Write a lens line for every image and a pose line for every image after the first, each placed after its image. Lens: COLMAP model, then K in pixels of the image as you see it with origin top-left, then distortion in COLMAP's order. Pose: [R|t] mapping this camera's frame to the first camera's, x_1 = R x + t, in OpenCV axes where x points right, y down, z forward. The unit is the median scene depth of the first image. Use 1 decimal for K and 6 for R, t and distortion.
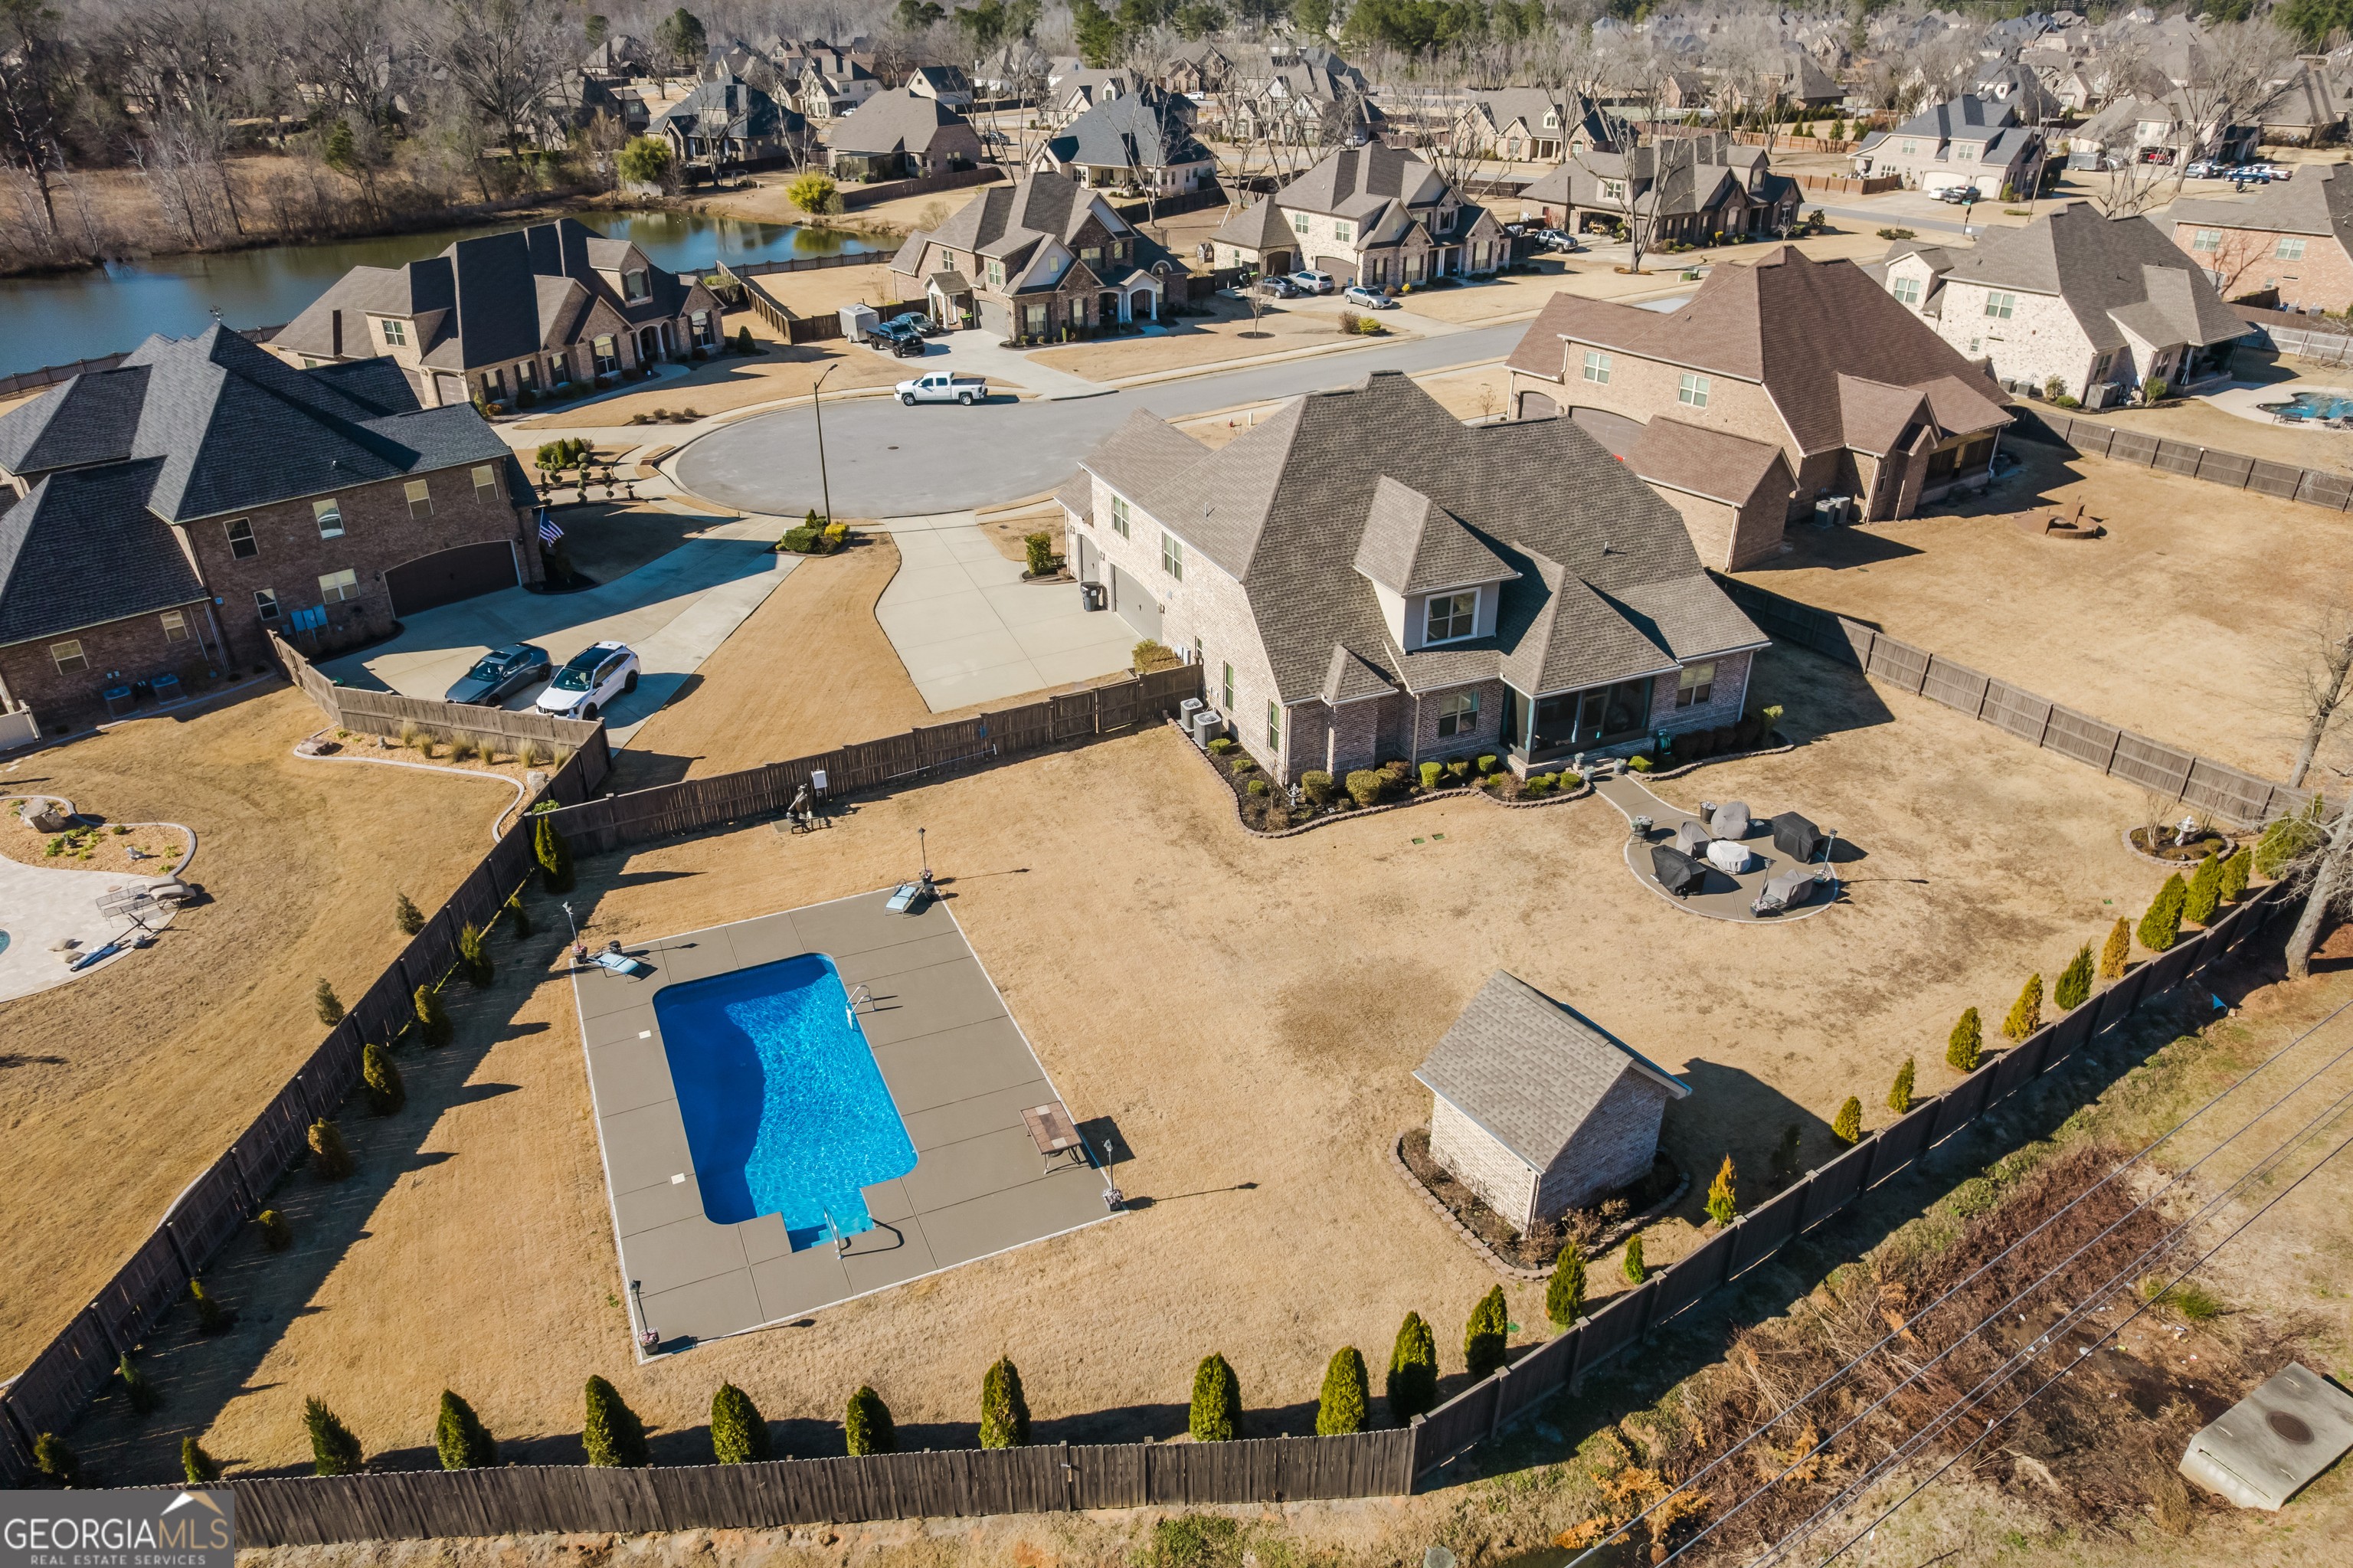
lens RADIAL K [[1519.0, 0, 1176.5], [0, 1519.0, 784.0], [0, 0, 1]] dist [-0.082052, 0.082557]
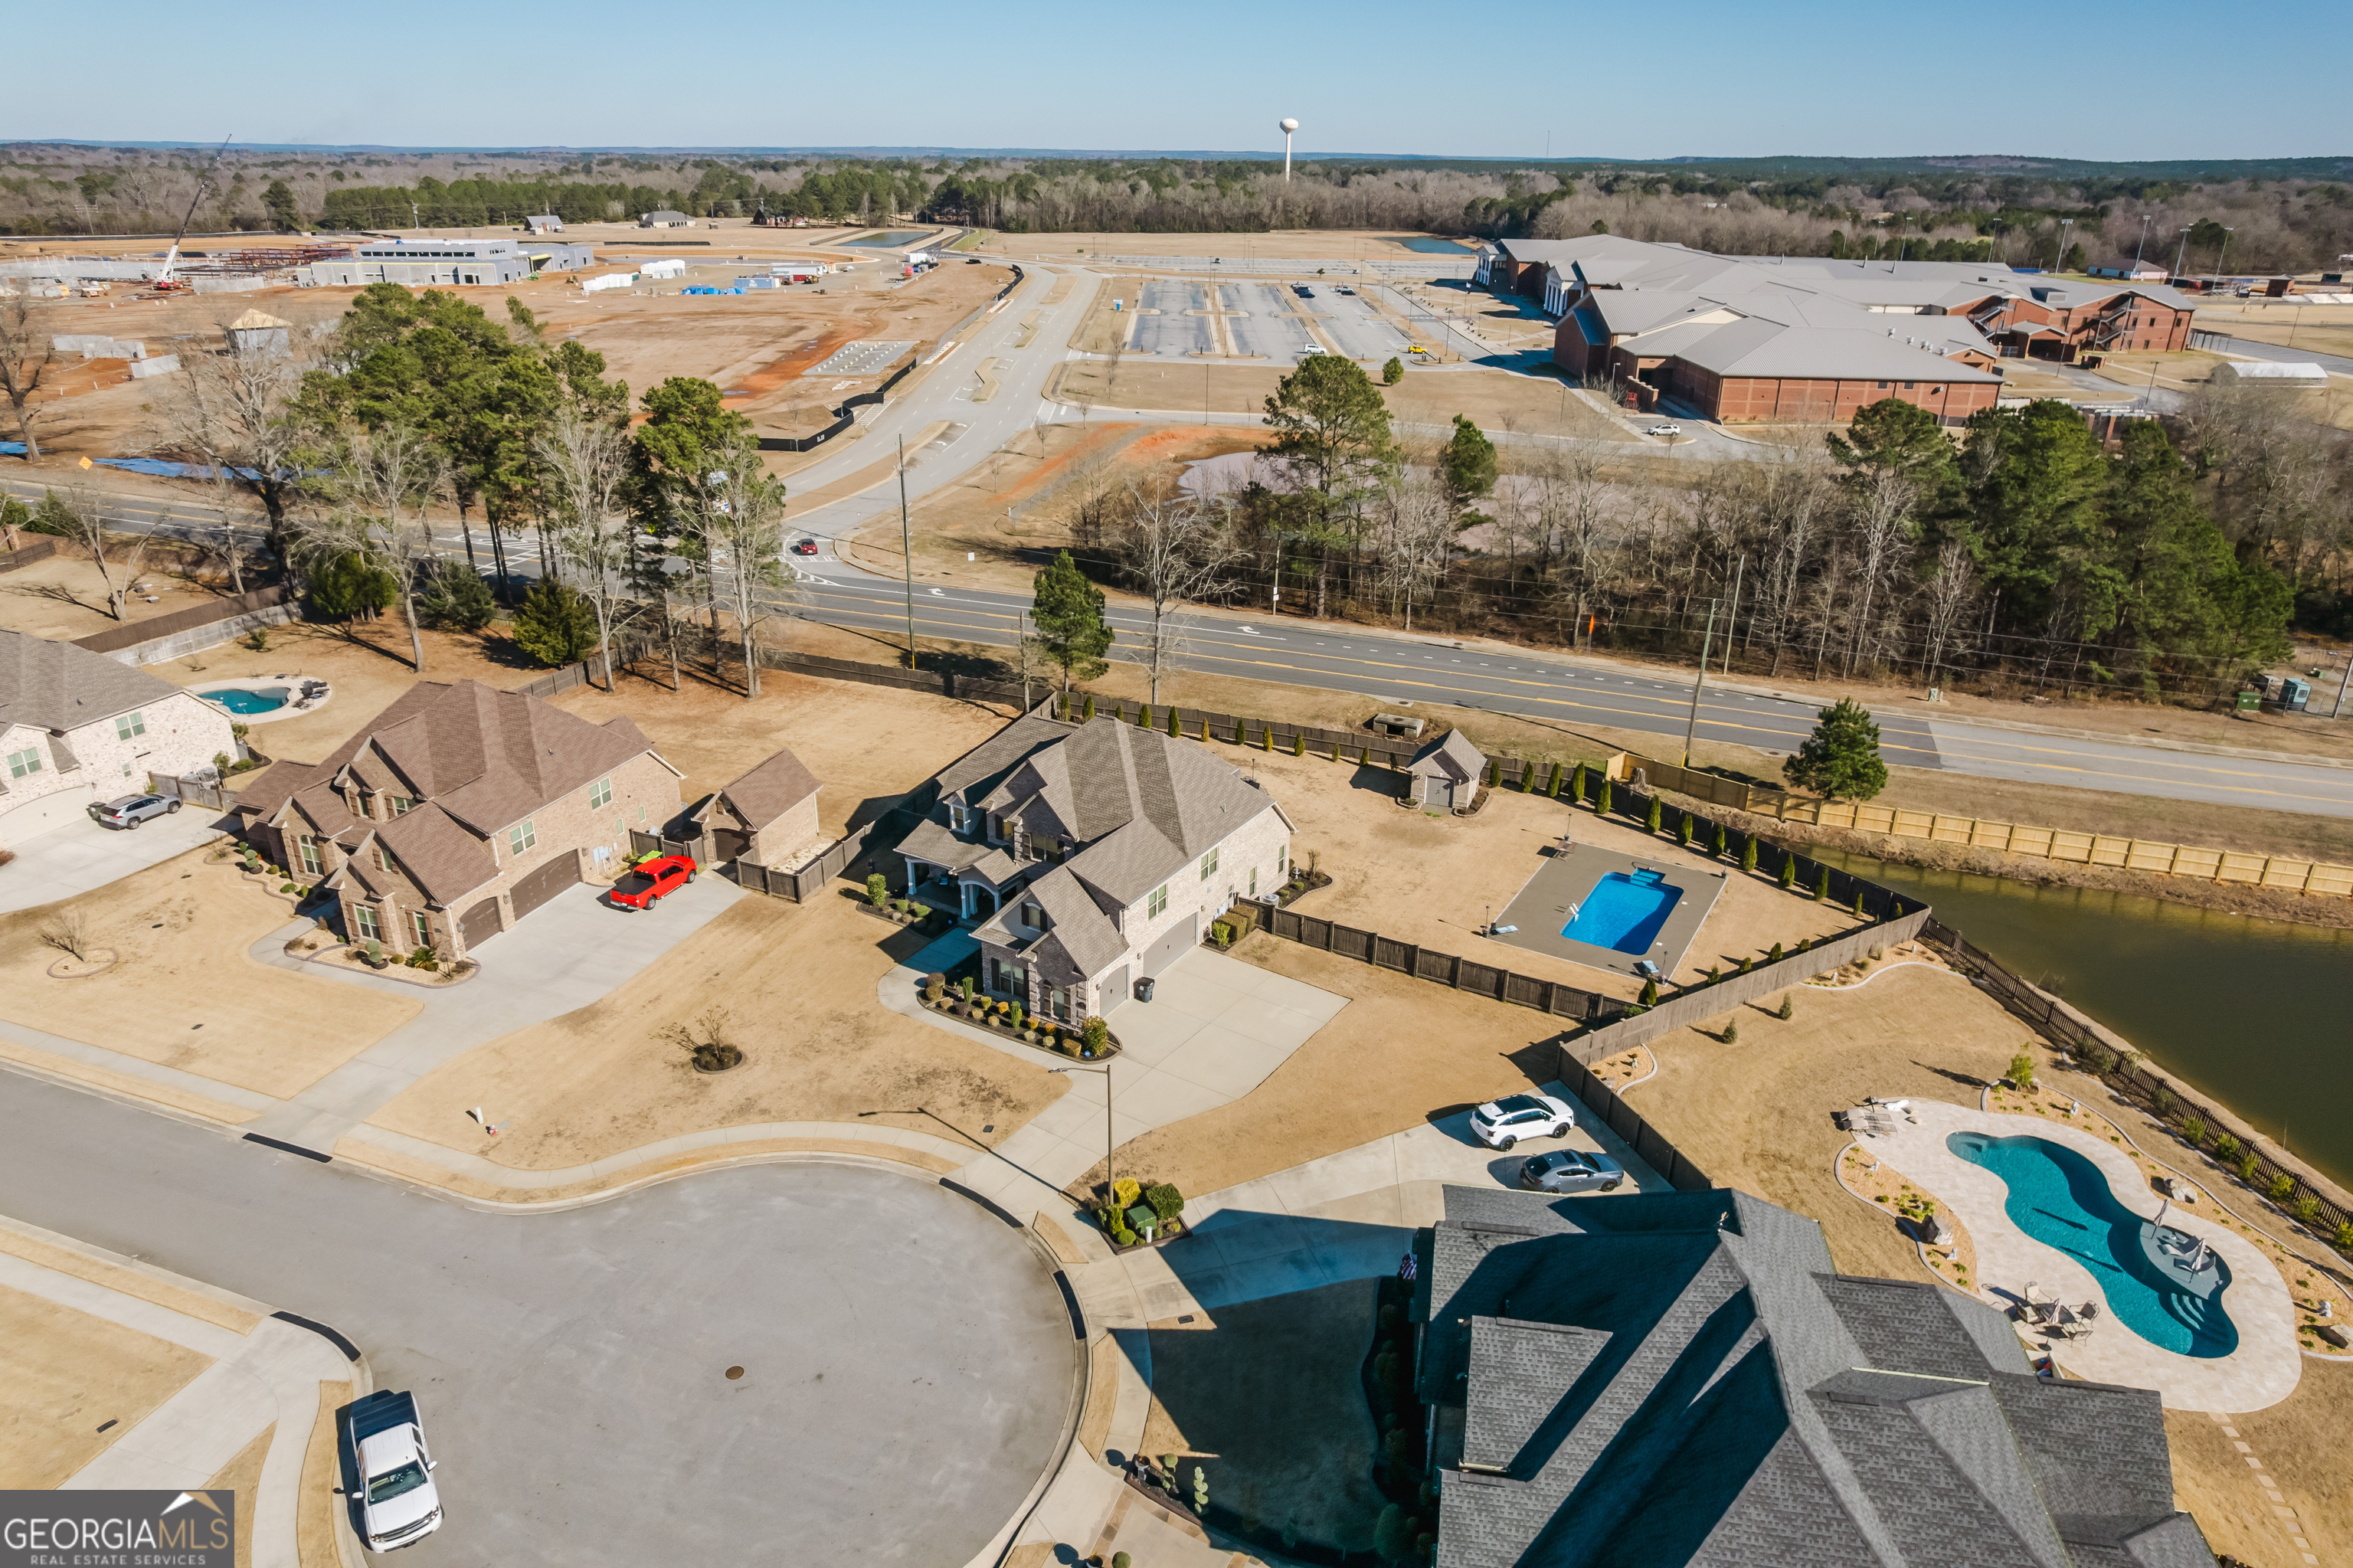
lens RADIAL K [[1519.0, 0, 1176.5], [0, 1519.0, 784.0], [0, 0, 1]] dist [-0.082052, 0.082557]
pose [[-0.573483, -0.326849, 0.751191, -0.800681], [0.371746, 0.713288, 0.594160, -0.822700], [-0.730015, 0.619993, -0.287553, 1.051765]]
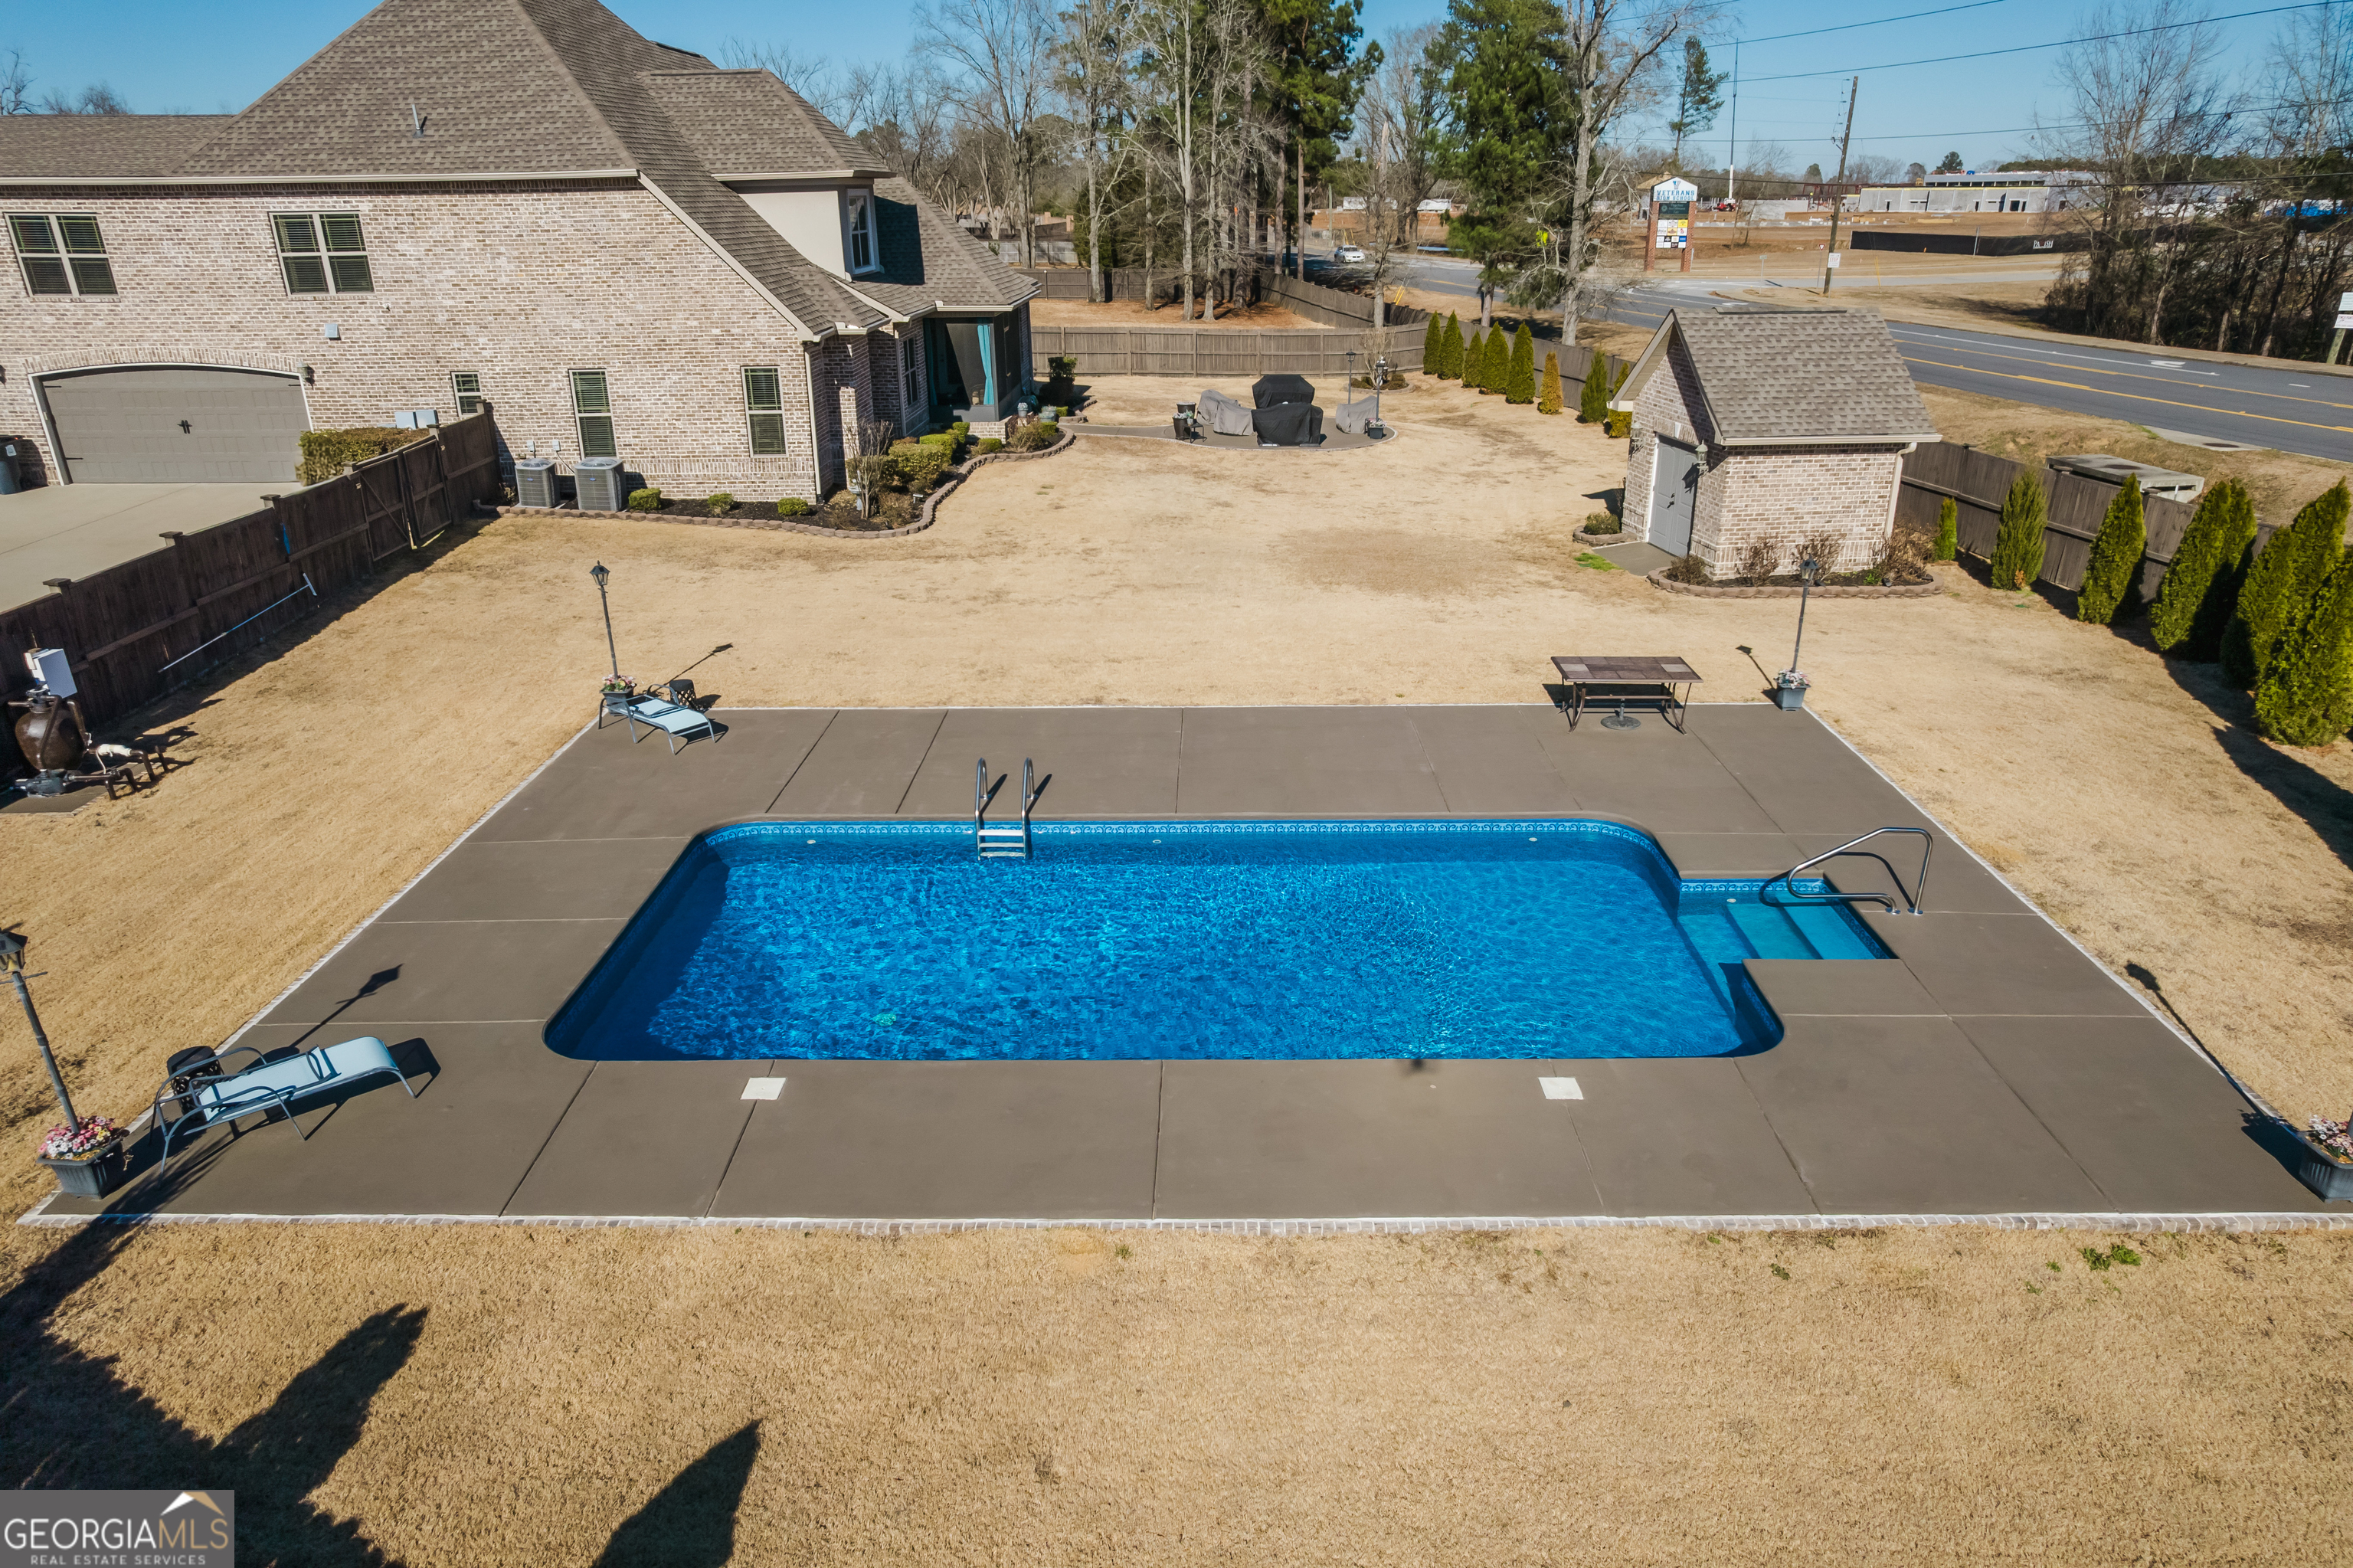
lens RADIAL K [[1519.0, 0, 1176.5], [0, 1519.0, 784.0], [0, 0, 1]] dist [-0.082052, 0.082557]
pose [[0.424031, -0.329383, 0.843626, -0.286574], [0.430596, 0.892816, 0.132158, 0.058777], [-0.796733, 0.307223, 0.520413, 0.406275]]
